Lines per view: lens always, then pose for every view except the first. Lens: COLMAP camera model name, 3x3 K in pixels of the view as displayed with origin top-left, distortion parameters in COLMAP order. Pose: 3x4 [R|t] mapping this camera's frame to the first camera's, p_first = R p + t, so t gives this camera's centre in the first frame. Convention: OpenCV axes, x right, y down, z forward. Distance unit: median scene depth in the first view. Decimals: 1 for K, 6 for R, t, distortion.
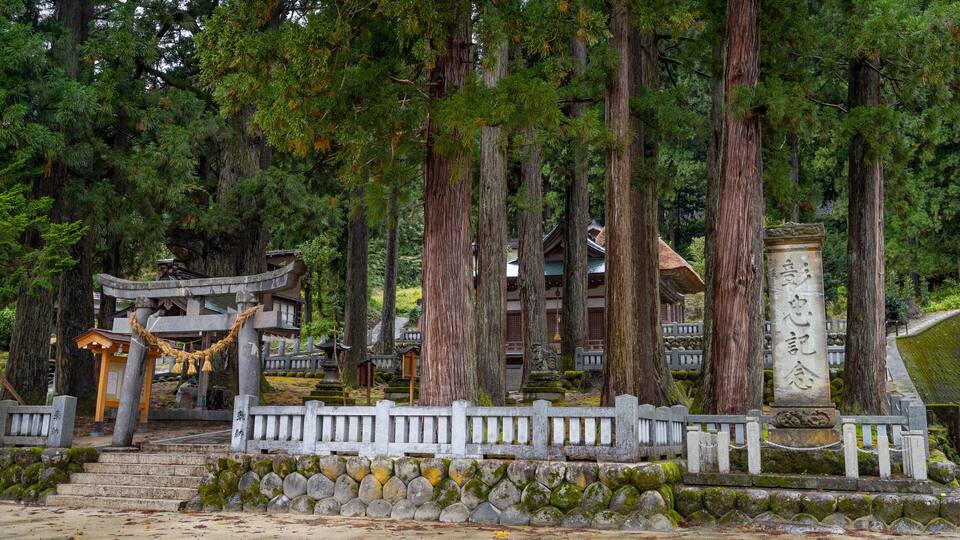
lens RADIAL K [[843.4, 0, 479.7], [0, 843.4, 269.9], [0, 0, 1]] dist [0.000023, 0.012771]
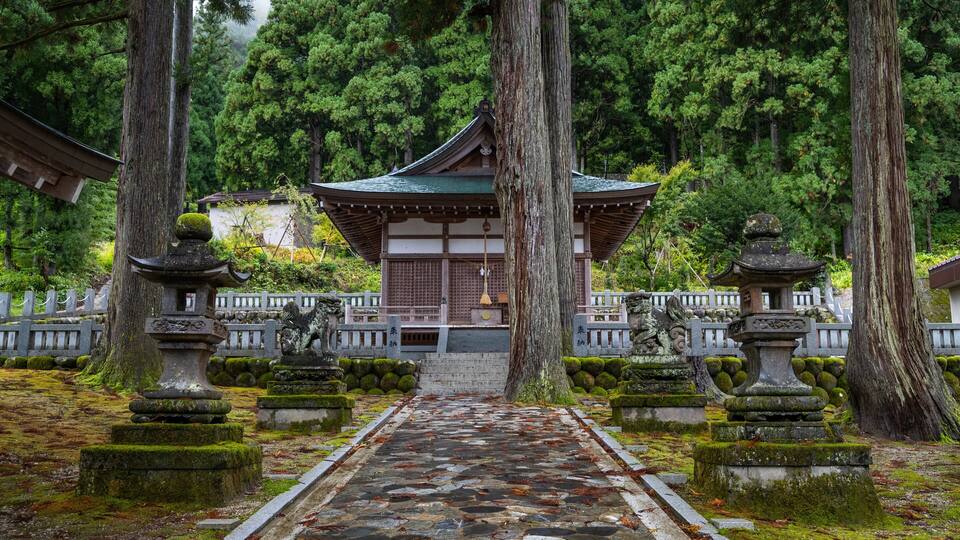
lens RADIAL K [[843.4, 0, 479.7], [0, 843.4, 269.9], [0, 0, 1]] dist [0.000023, 0.012771]
pose [[0.938433, 0.042117, 0.342883, -0.109941], [-0.048026, 0.998808, 0.008756, 0.050897], [-0.342105, -0.024684, 0.939337, 0.420803]]
